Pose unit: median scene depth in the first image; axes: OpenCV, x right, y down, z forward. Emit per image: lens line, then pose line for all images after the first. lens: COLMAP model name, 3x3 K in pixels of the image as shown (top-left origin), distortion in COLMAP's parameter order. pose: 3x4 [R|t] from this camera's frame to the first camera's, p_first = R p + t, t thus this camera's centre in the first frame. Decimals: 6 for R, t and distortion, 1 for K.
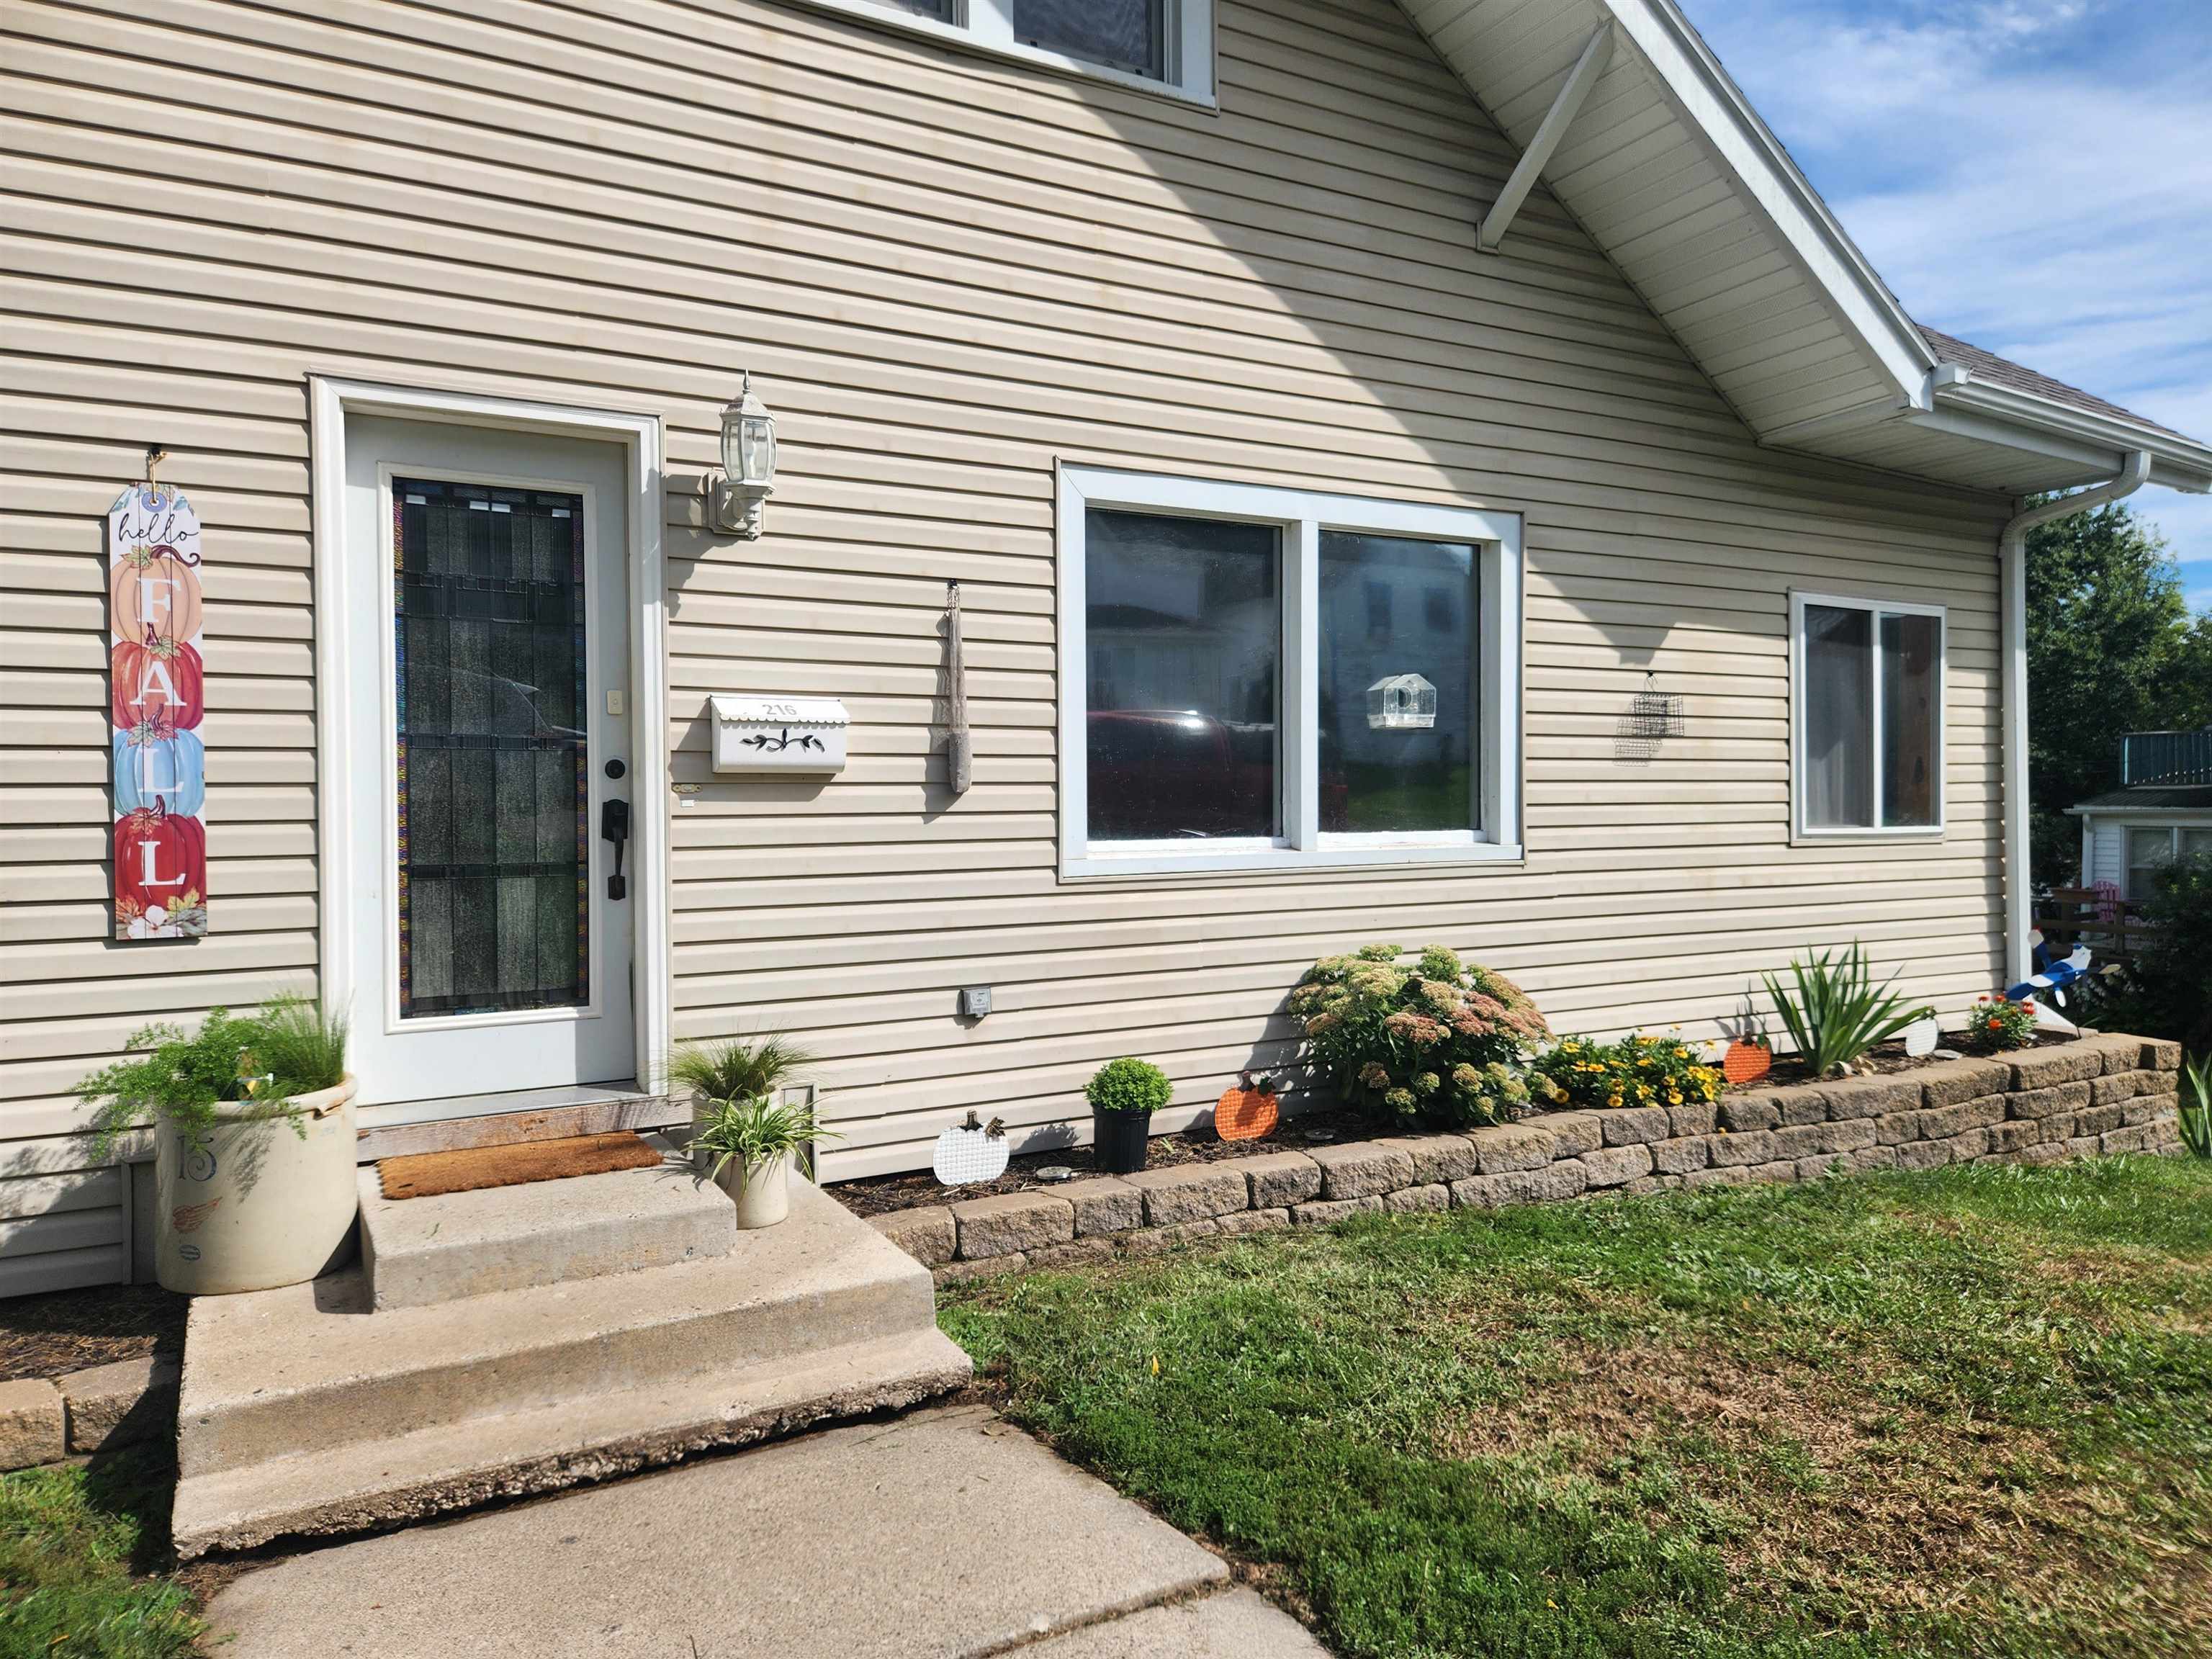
lens RADIAL K [[1493.7, 0, 1107.8], [0, 1493.7, 822.8], [0, 0, 1]] dist [0.084765, -0.085028]
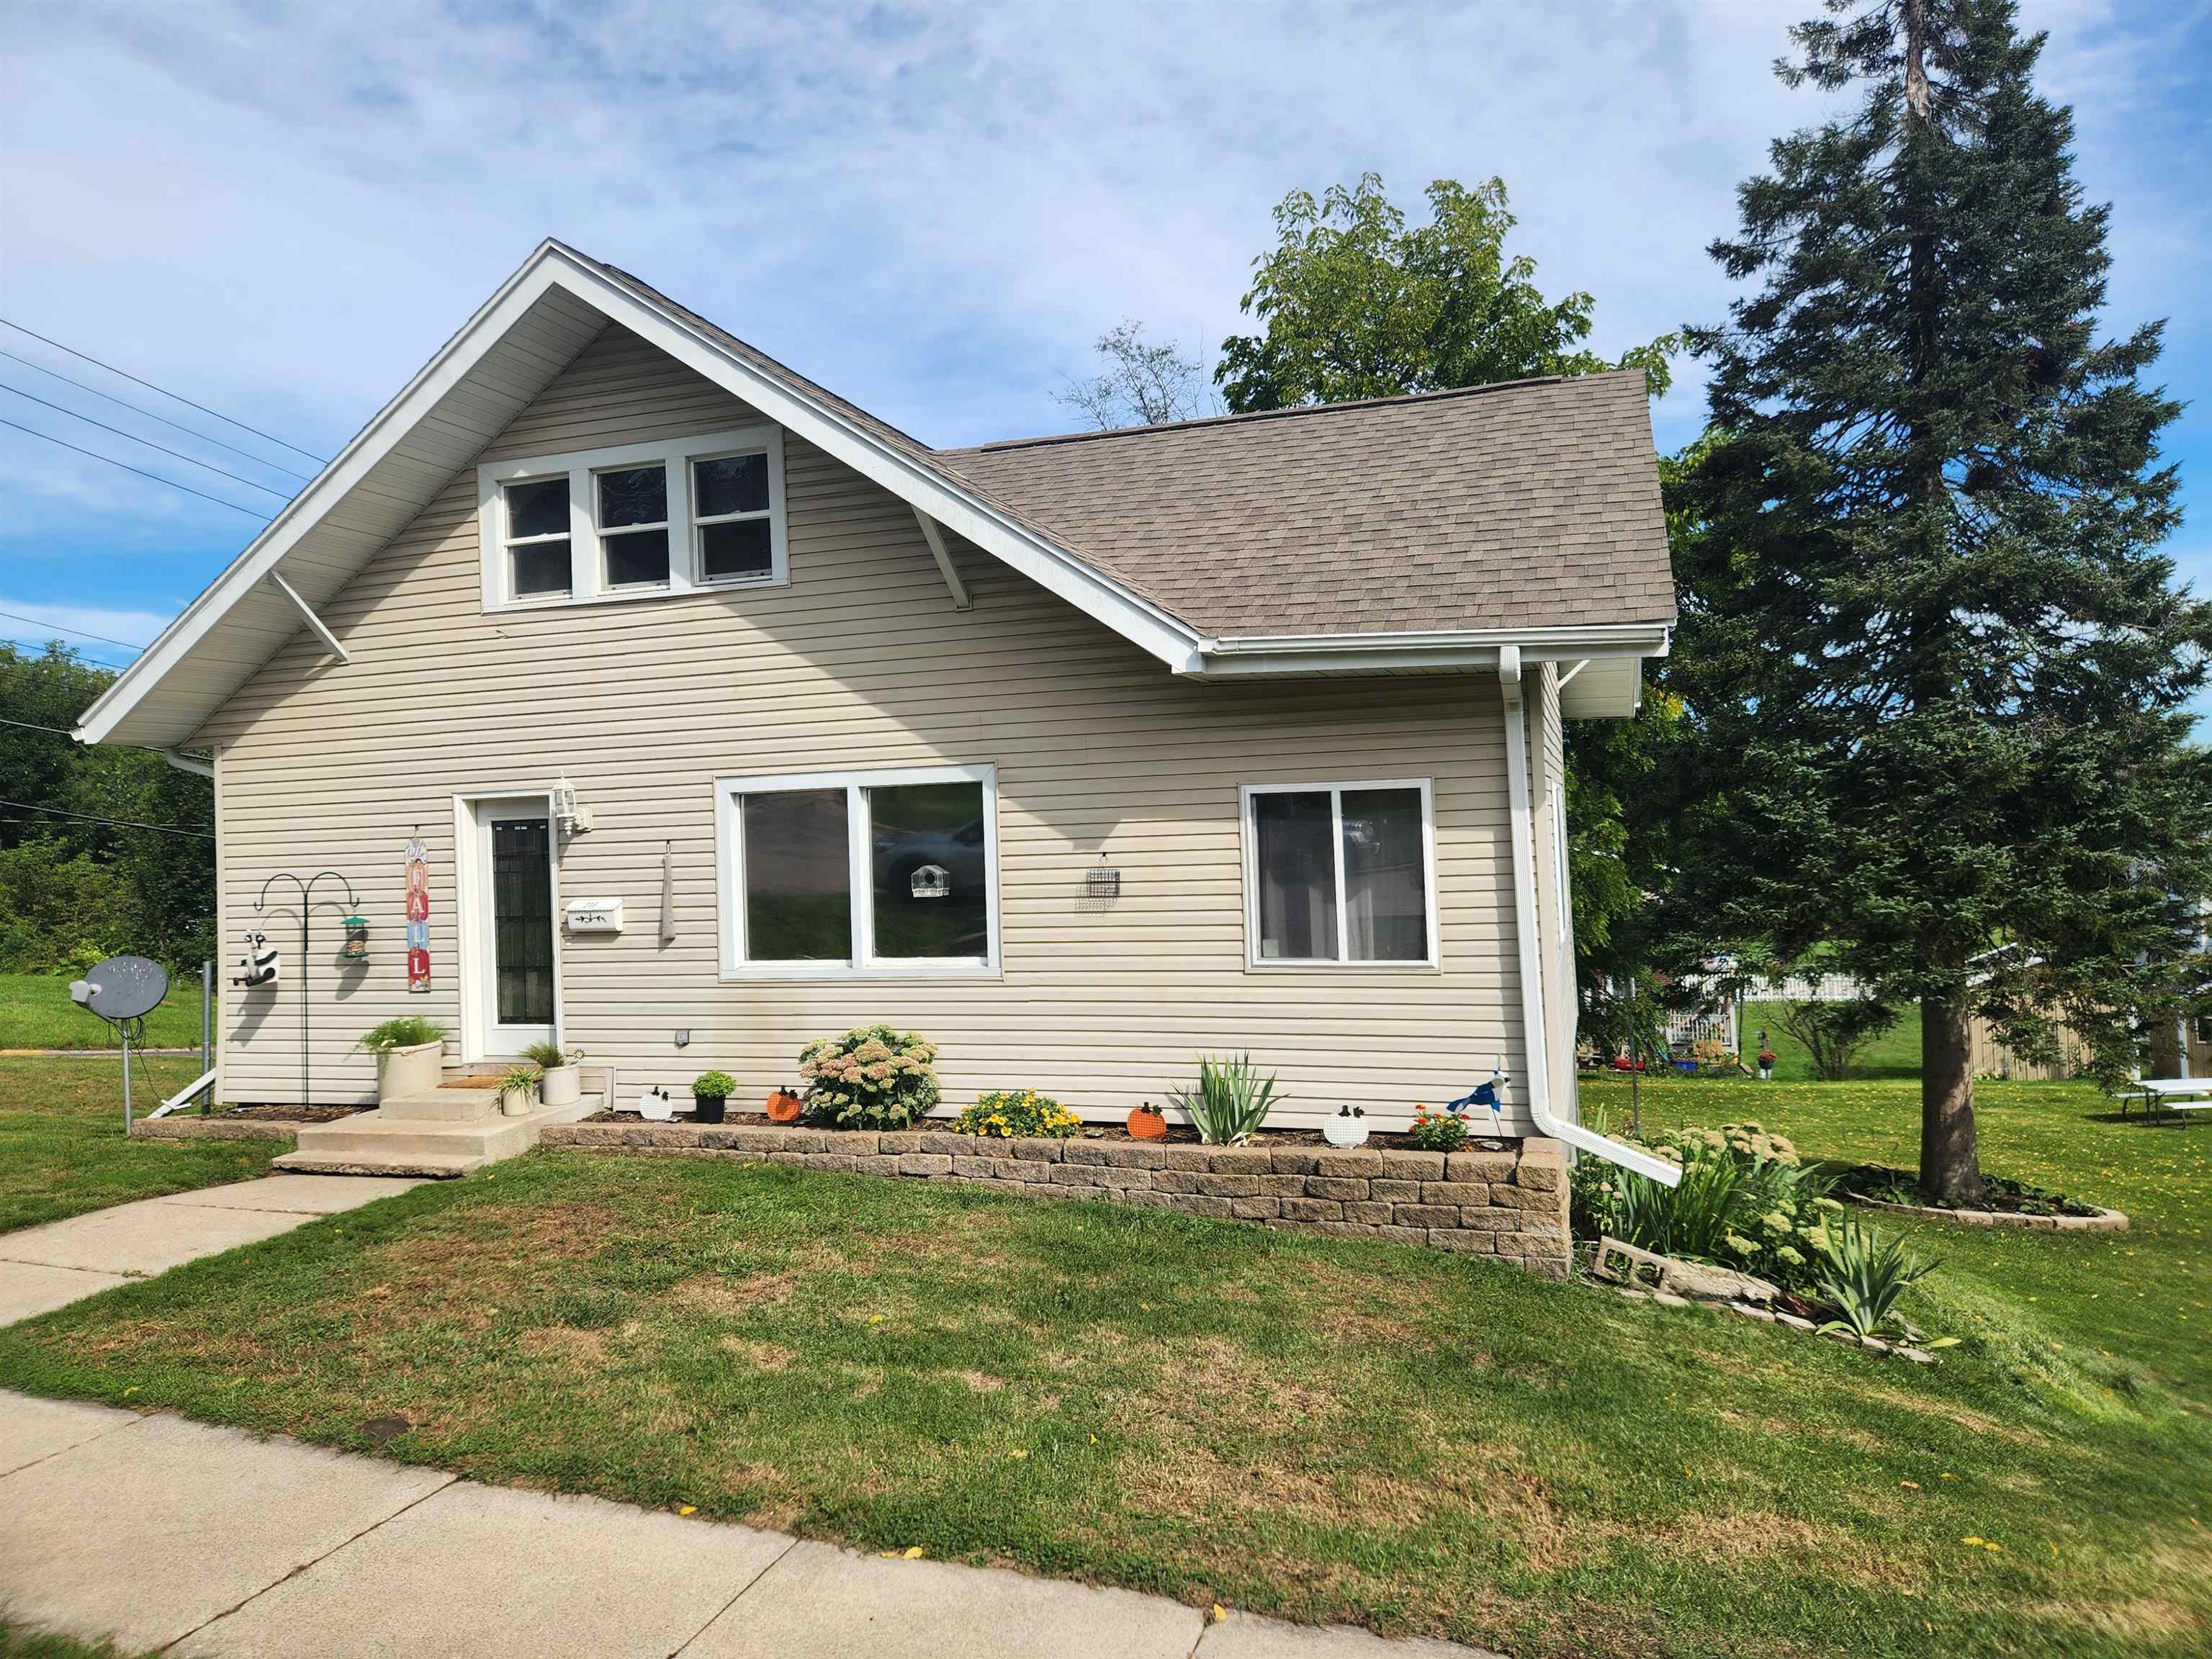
lens RADIAL K [[1493.7, 0, 1107.8], [0, 1493.7, 822.8], [0, 0, 1]] dist [0.084765, -0.085028]
pose [[0.664309, -0.021442, -0.747150, 2.149447], [0.019518, 0.999745, -0.011338, -0.166258], [0.747203, -0.007051, 0.664559, 0.037686]]
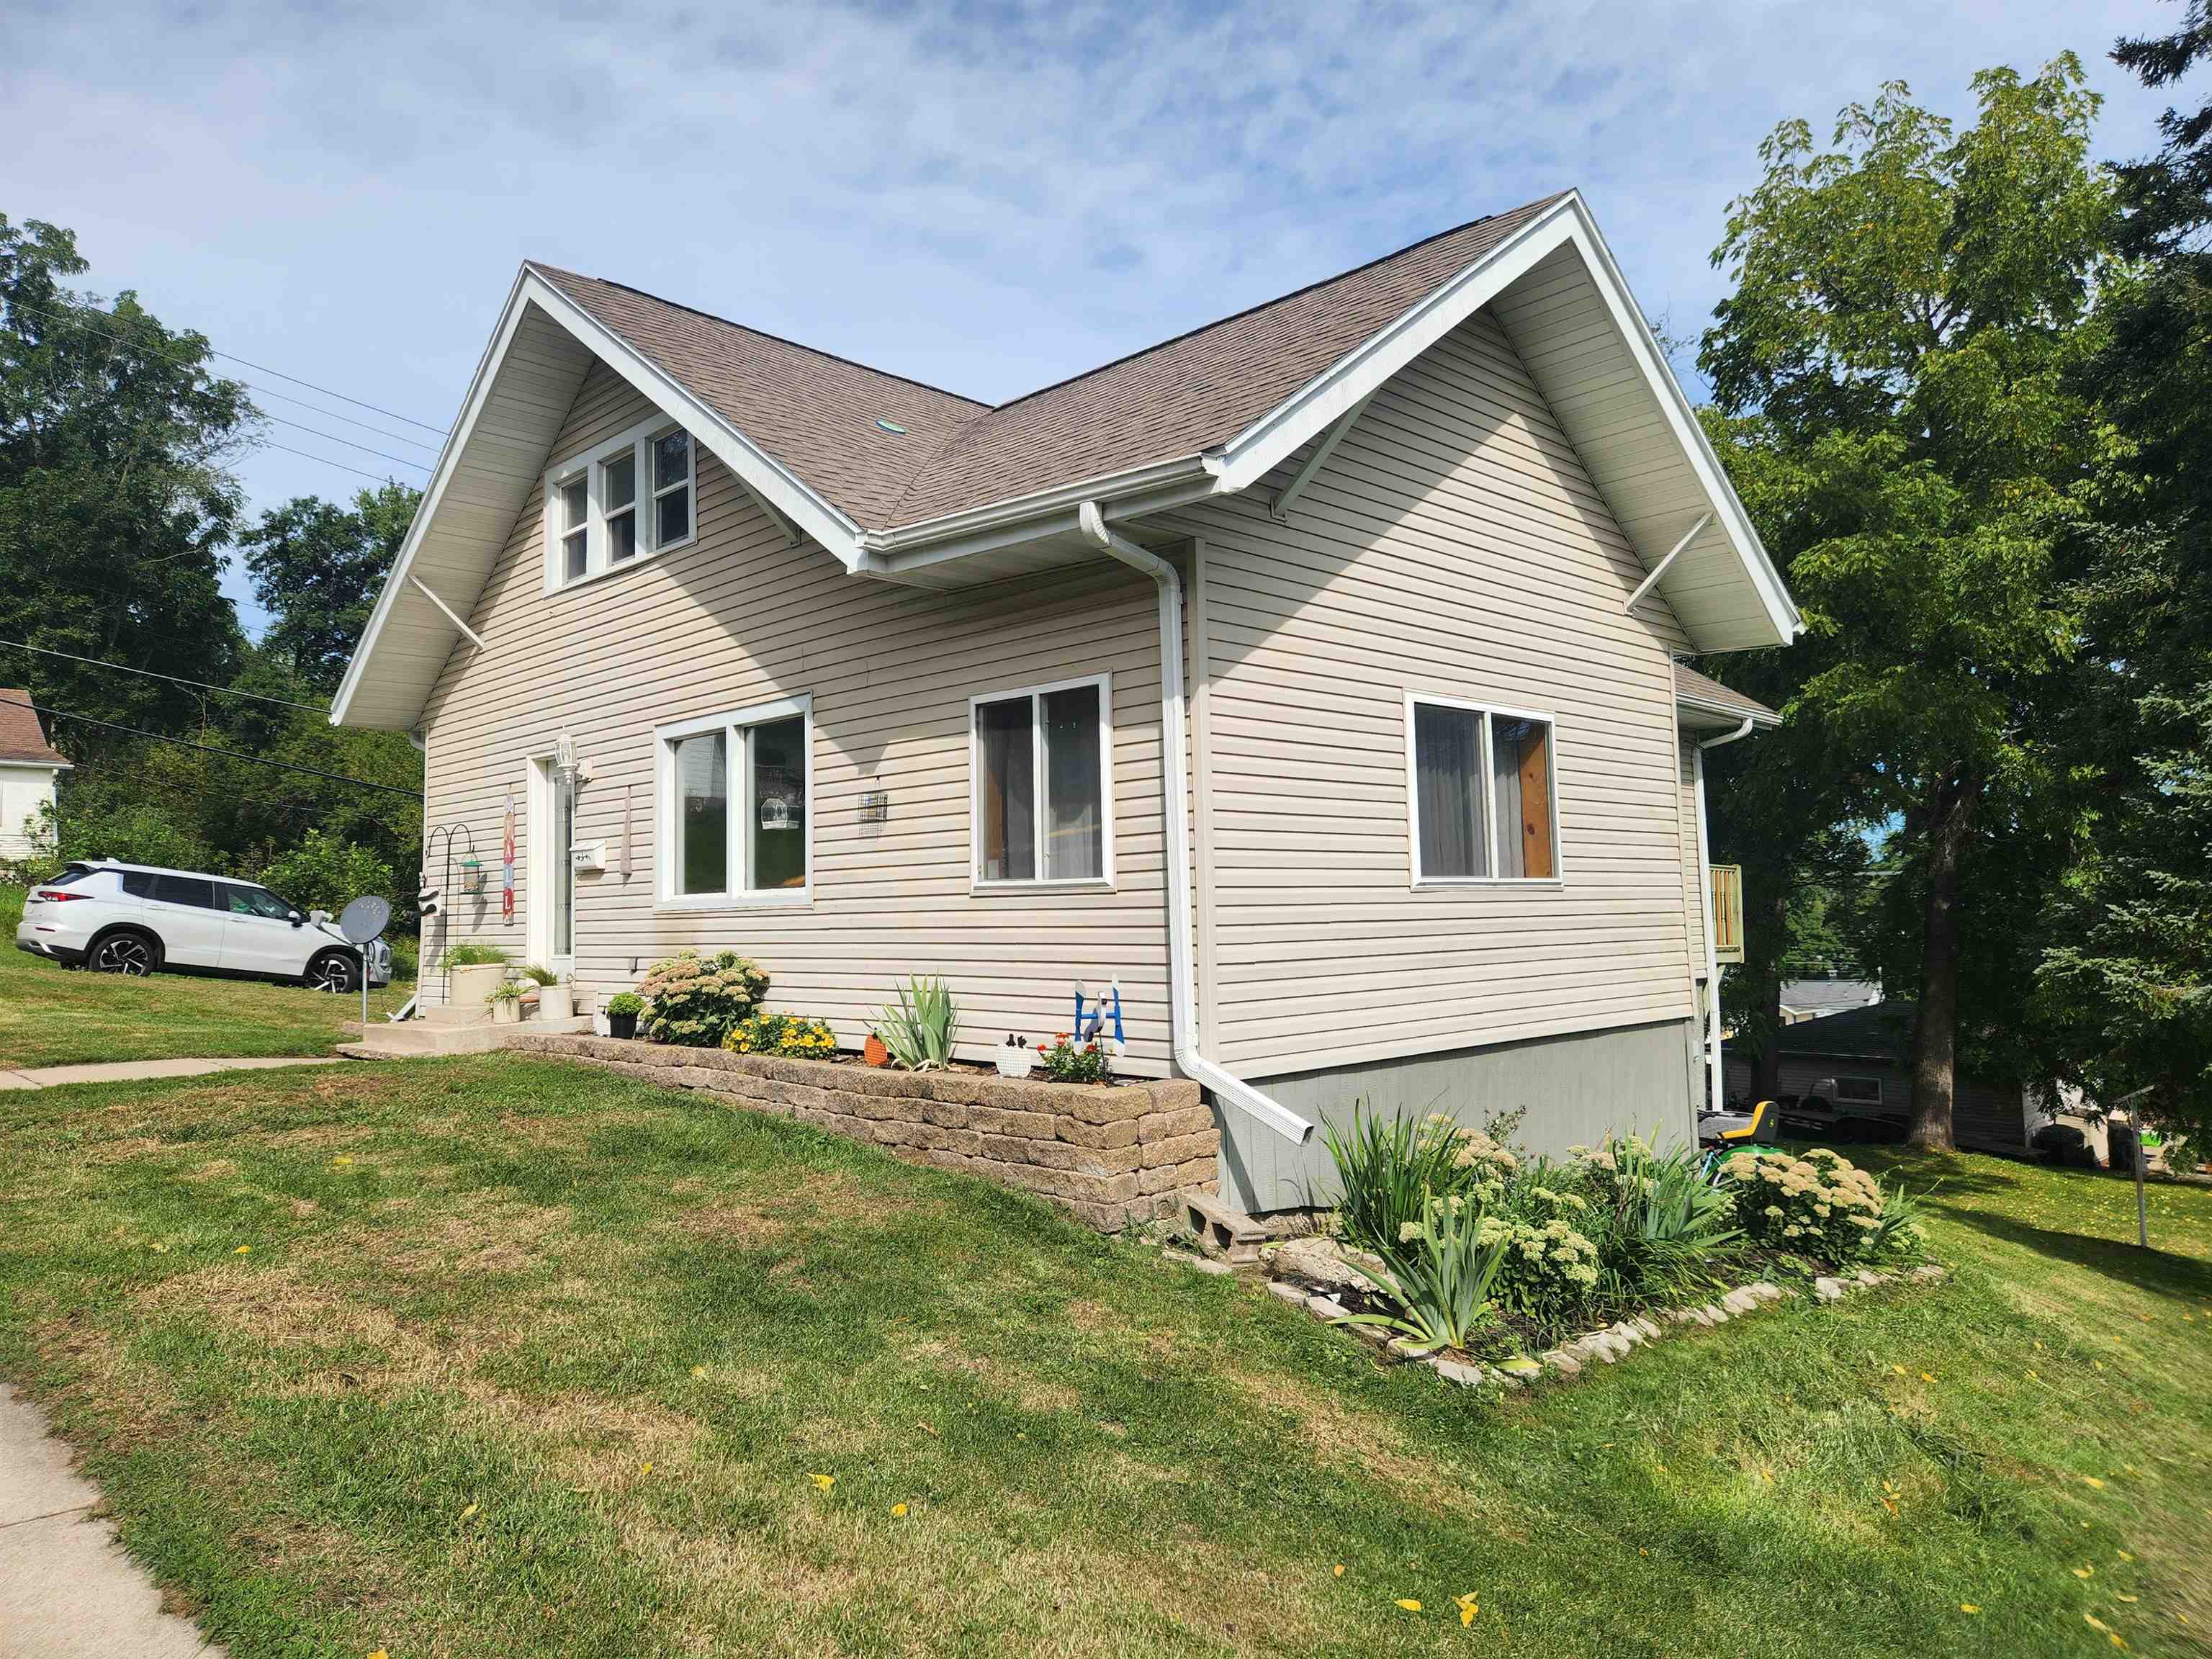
lens RADIAL K [[1490.9, 0, 1088.1], [0, 1490.9, 826.9], [0, 0, 1]] dist [0.089908, -0.077661]
pose [[0.250737, -0.056527, -0.966403, 2.643489], [0.000129, 0.998296, -0.058359, 0.047881], [0.968055, 0.014508, 0.250317, 1.229271]]
